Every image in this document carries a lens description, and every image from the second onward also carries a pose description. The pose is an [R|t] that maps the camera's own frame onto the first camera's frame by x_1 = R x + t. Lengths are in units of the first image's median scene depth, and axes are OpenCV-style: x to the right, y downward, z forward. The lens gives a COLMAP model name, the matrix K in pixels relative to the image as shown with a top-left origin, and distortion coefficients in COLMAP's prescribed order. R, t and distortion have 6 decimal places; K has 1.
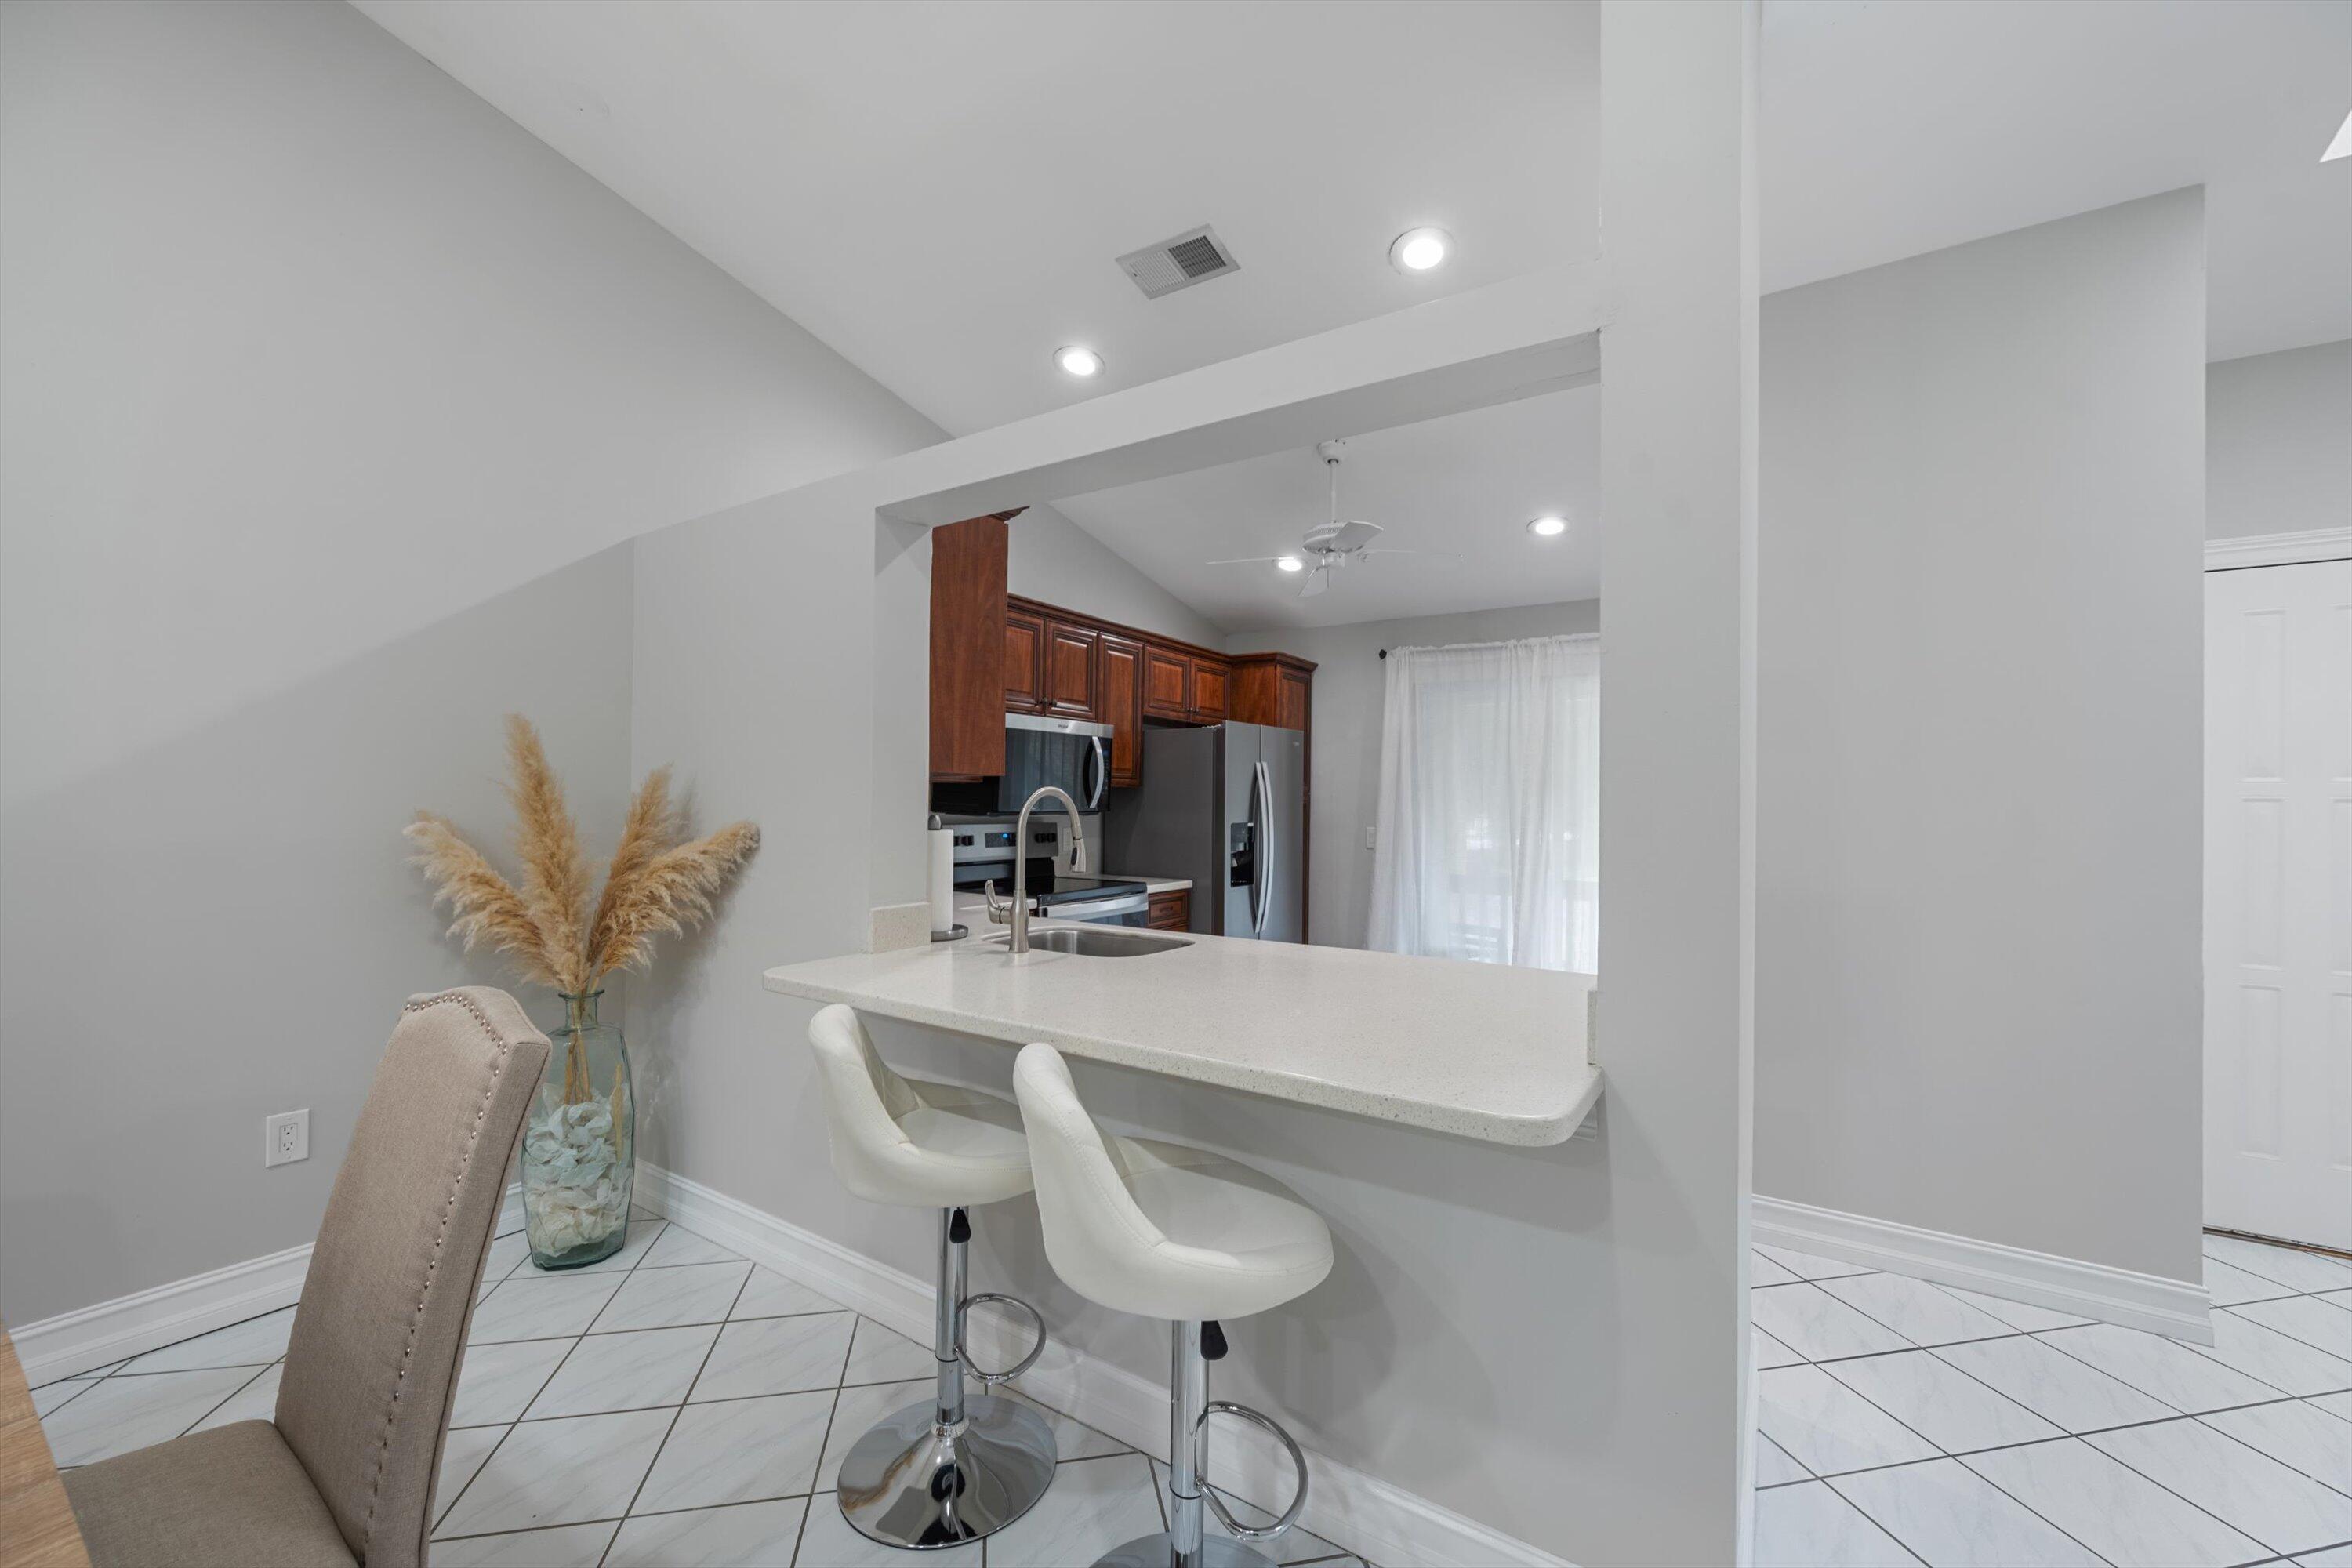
lens RADIAL K [[932.6, 0, 1190.0], [0, 932.6, 800.6], [0, 0, 1]] dist [-0.002913, -0.000066]
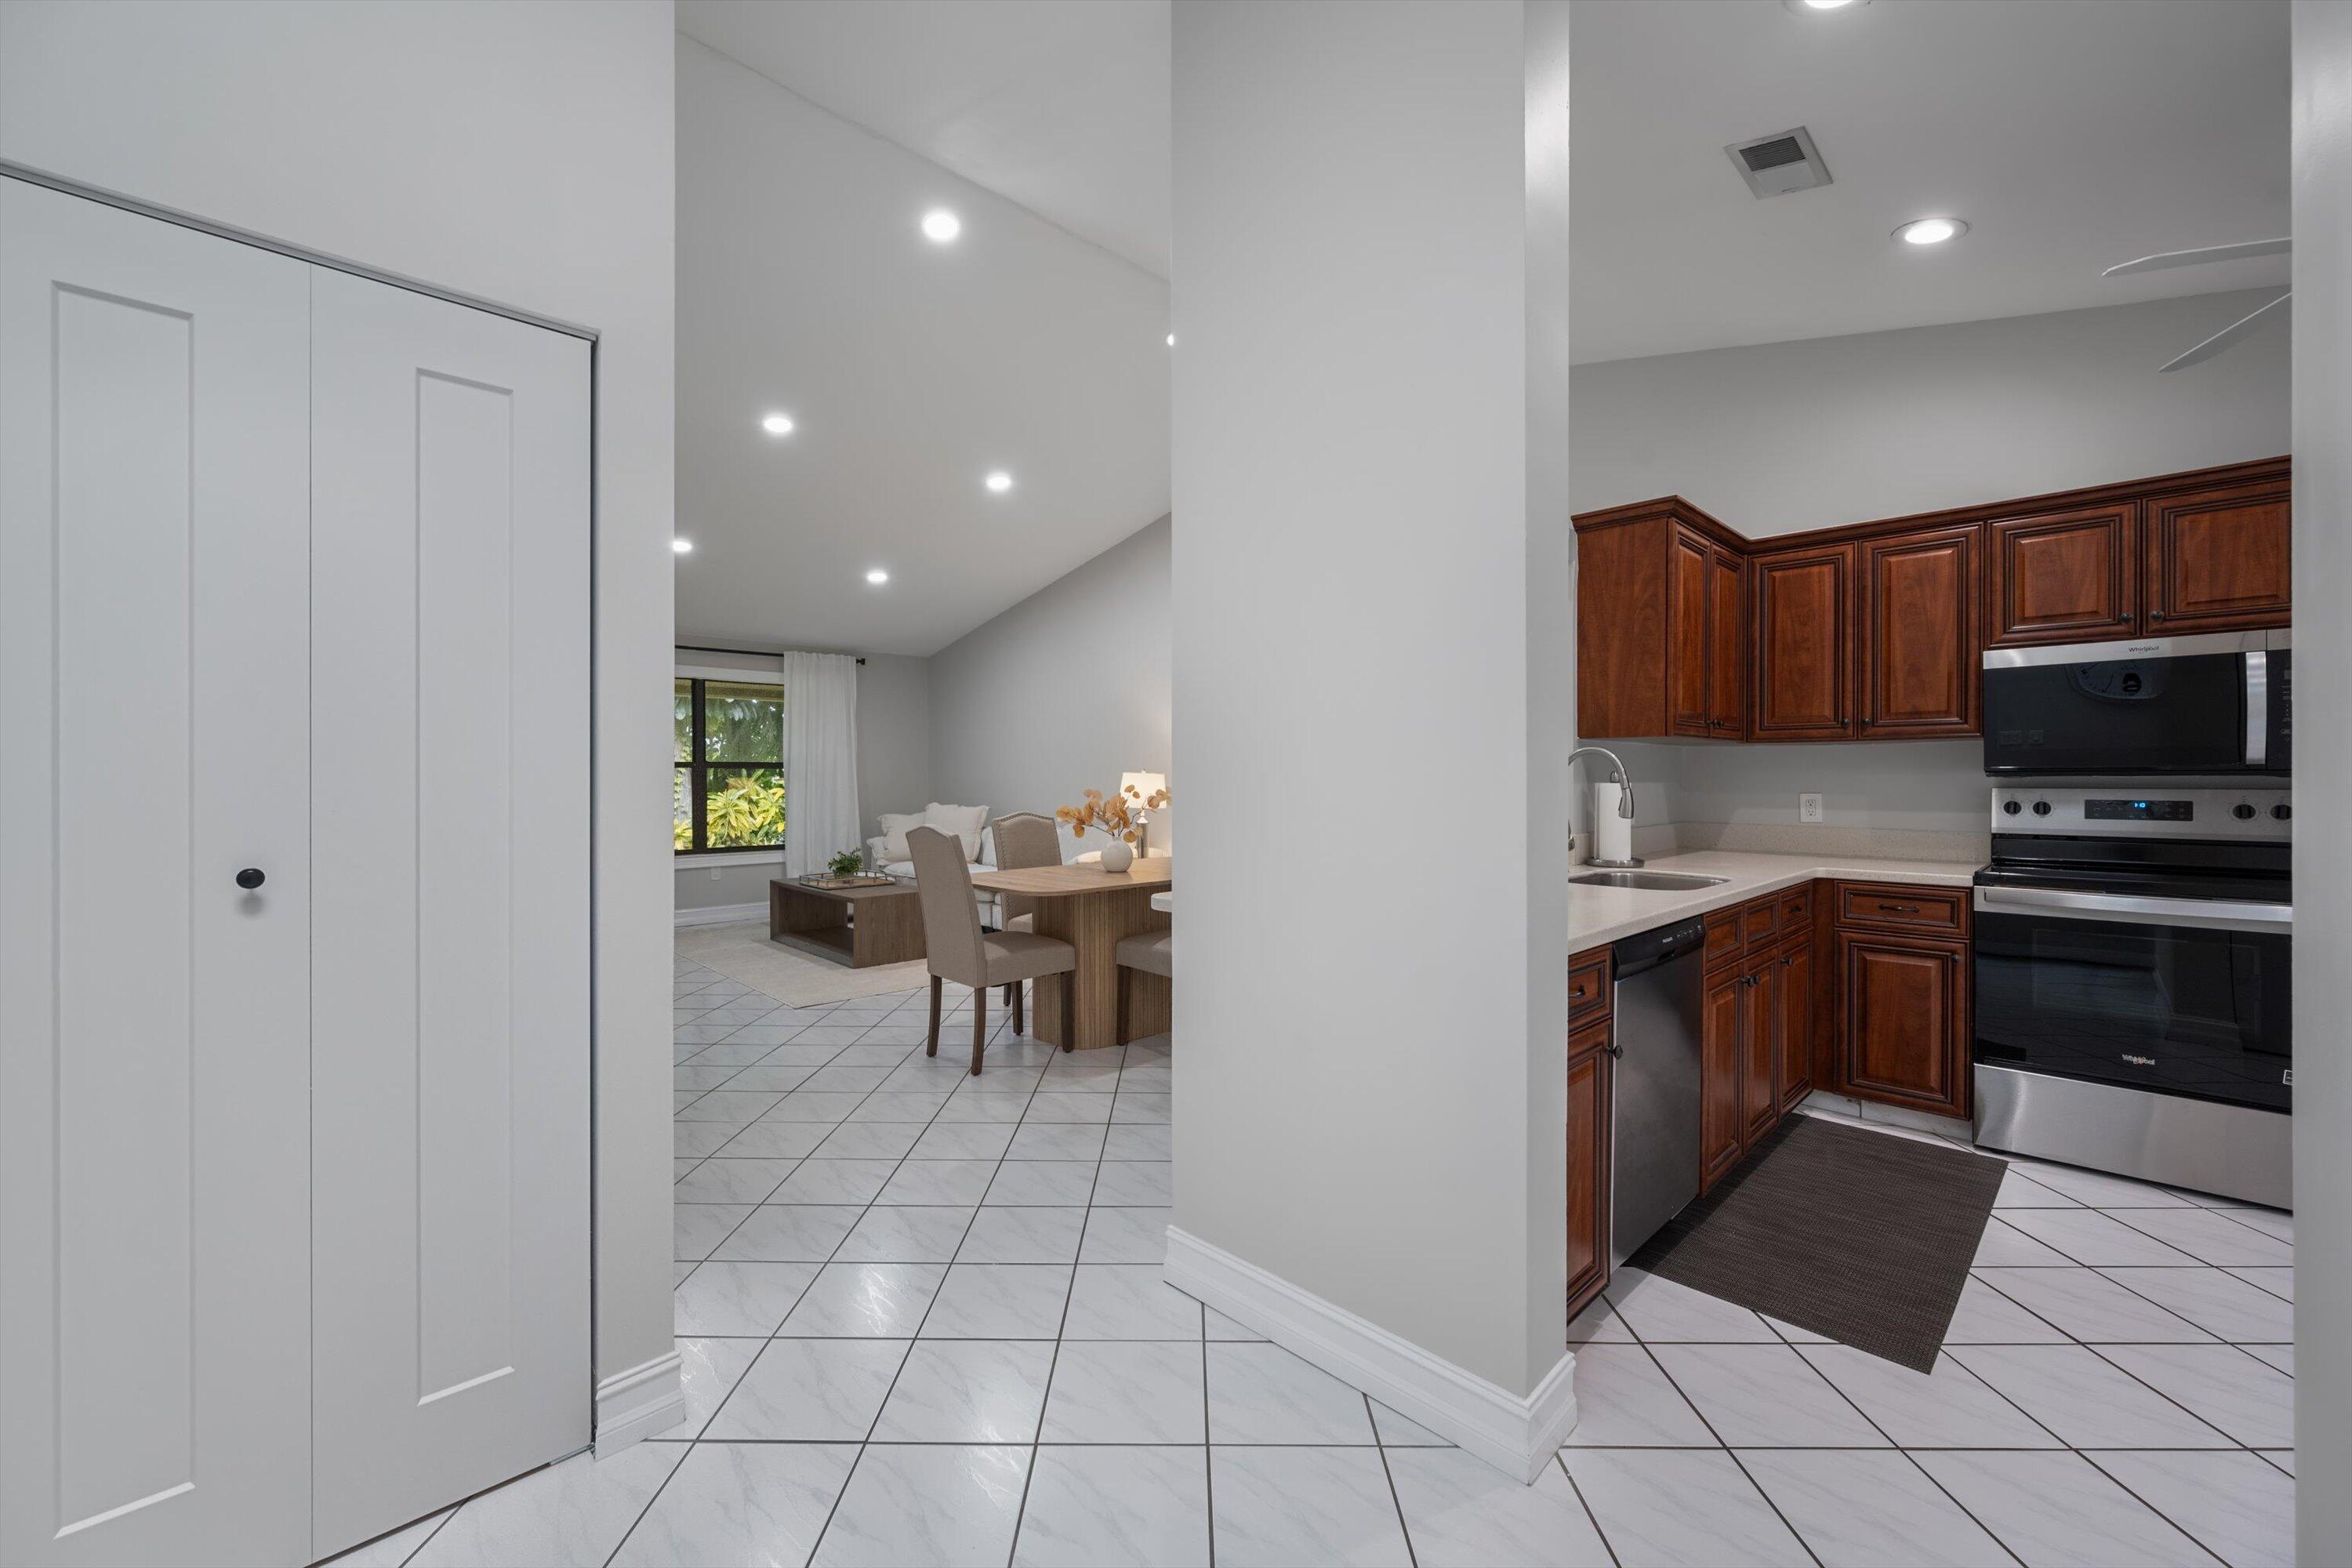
lens RADIAL K [[932.6, 0, 1171.3], [0, 932.6, 780.1], [0, 0, 1]] dist [-0.002913, -0.000066]
pose [[-0.219300, -0.005501, -0.975642, 0.804438], [0.004485, 0.999968, -0.006646, 0.023611], [0.975647, -0.005833, -0.219268, 0.496088]]
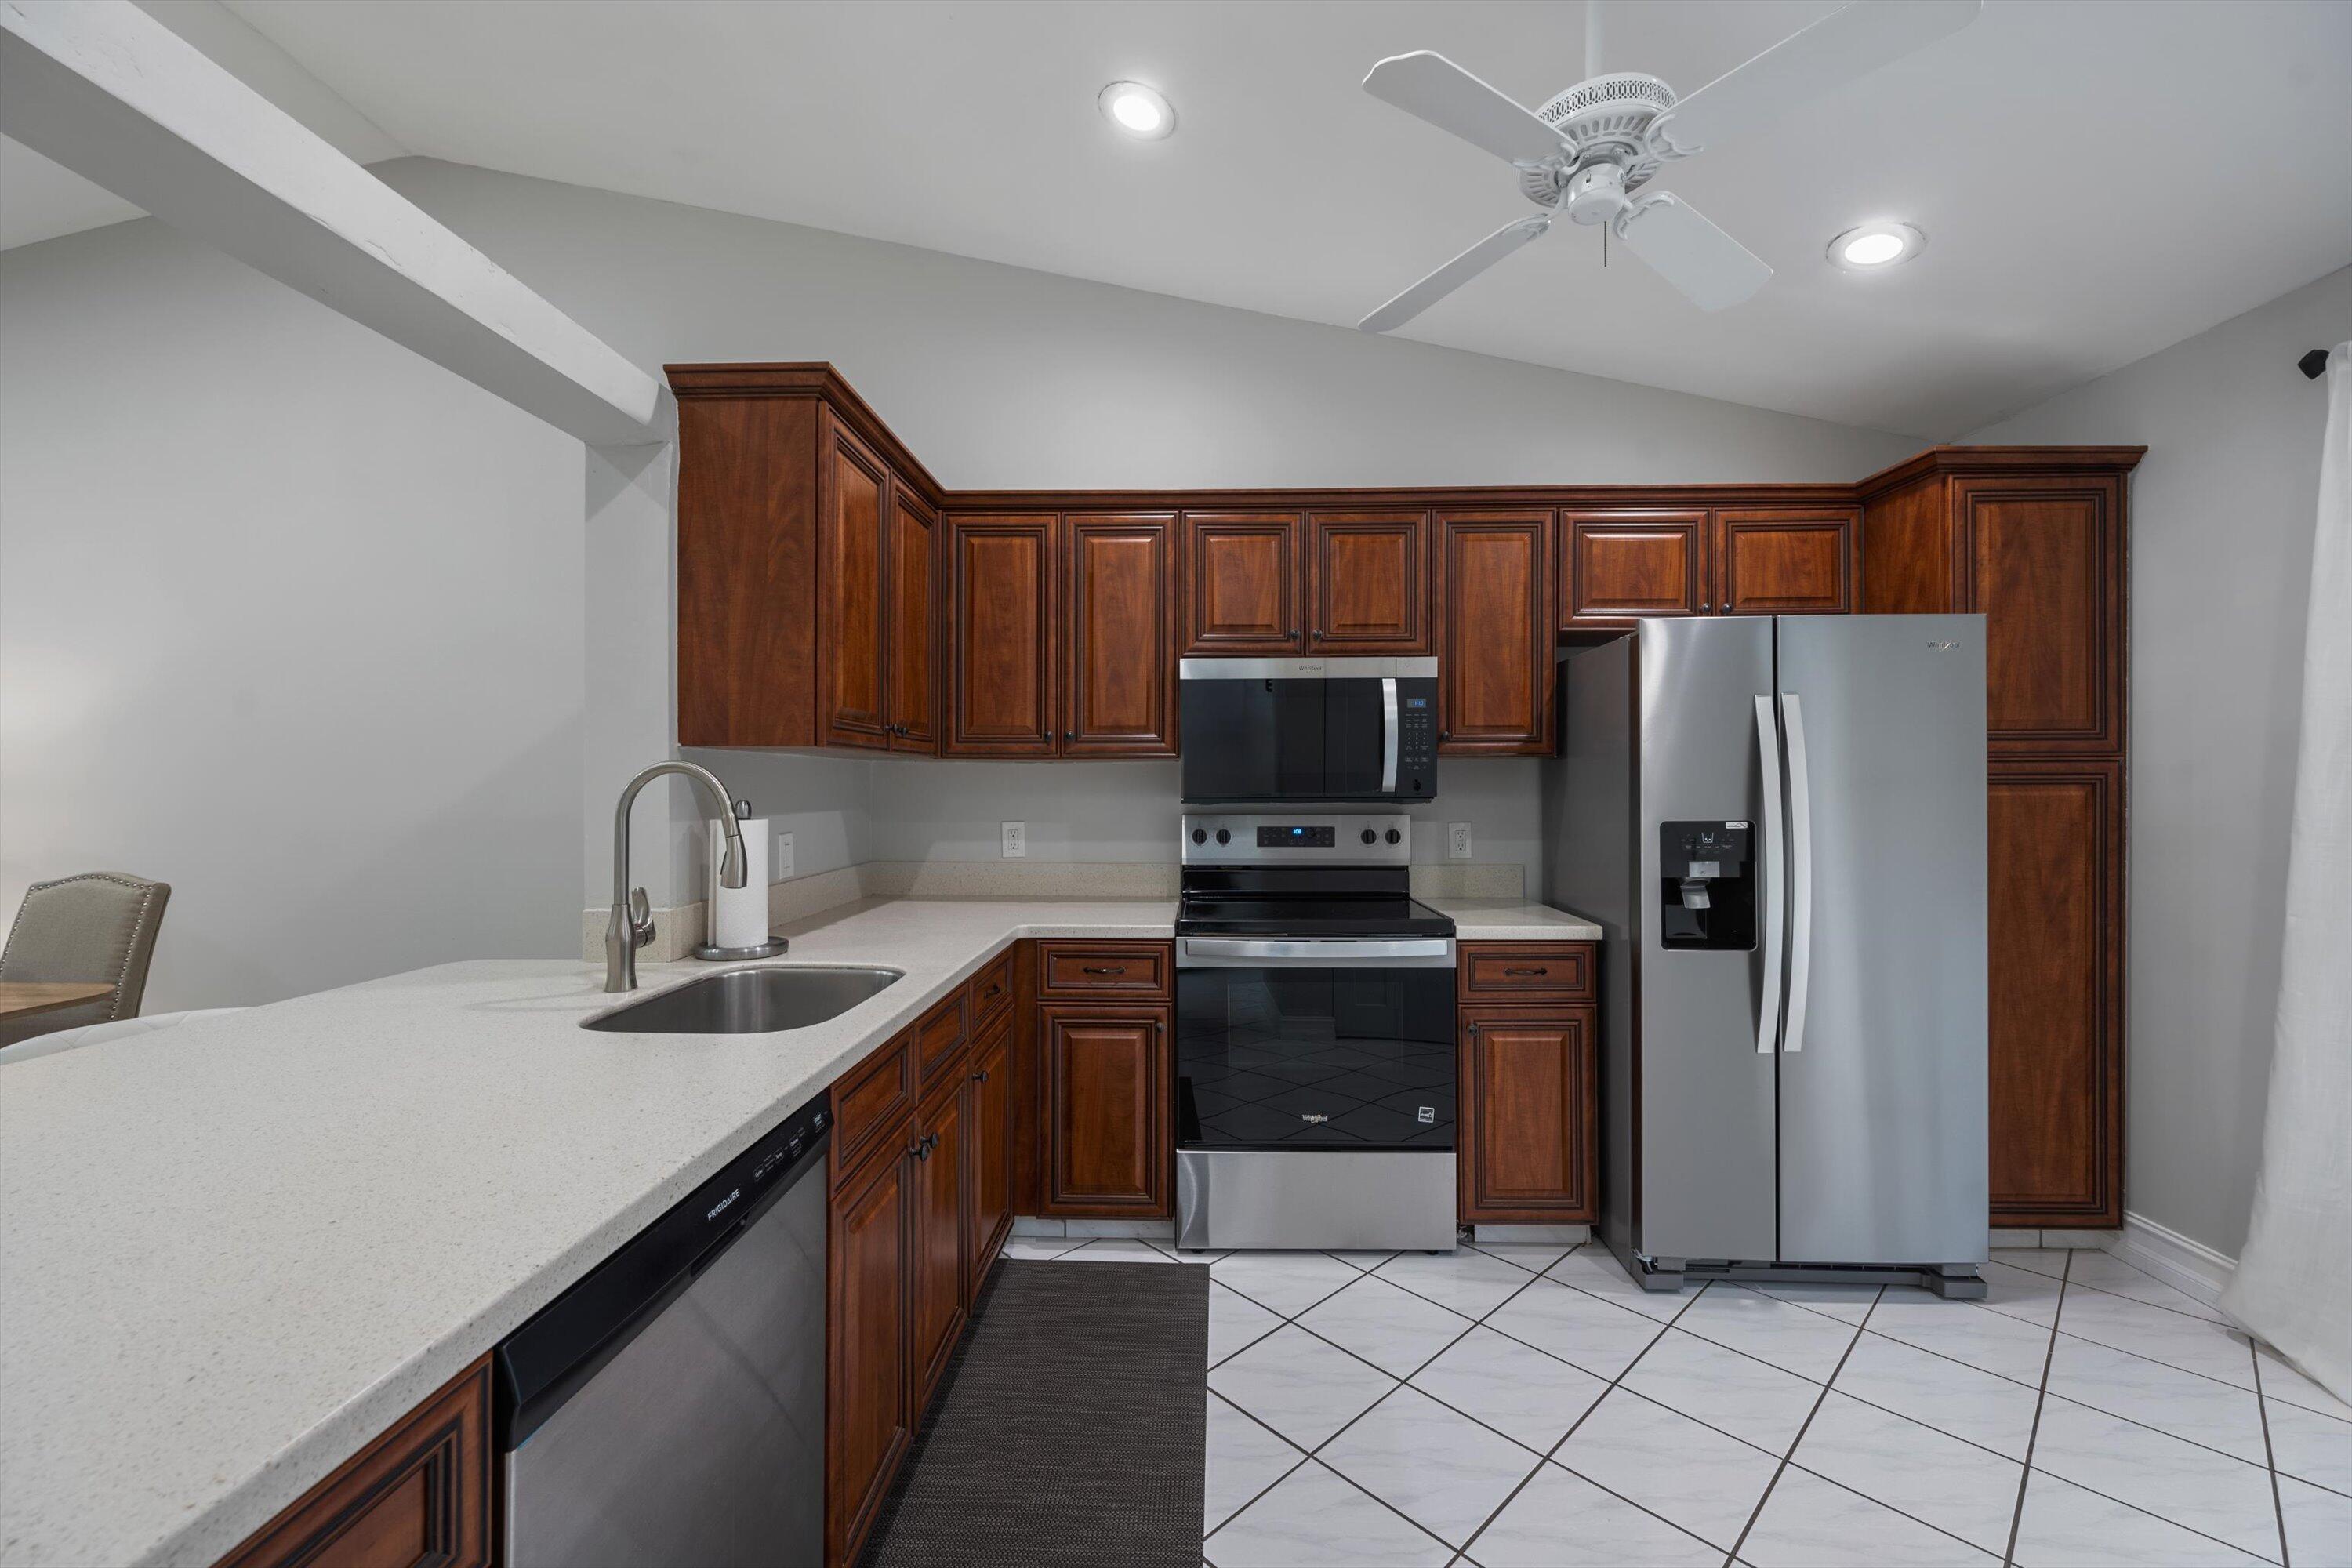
lens RADIAL K [[932.6, 0, 1178.0], [0, 932.6, 787.1], [0, 0, 1]] dist [-0.002913, -0.000066]
pose [[0.519093, -0.007092, -0.854688, 0.429568], [0.009237, 0.999954, -0.002688, 0.006354], [0.854668, -0.006500, 0.519135, 0.655284]]
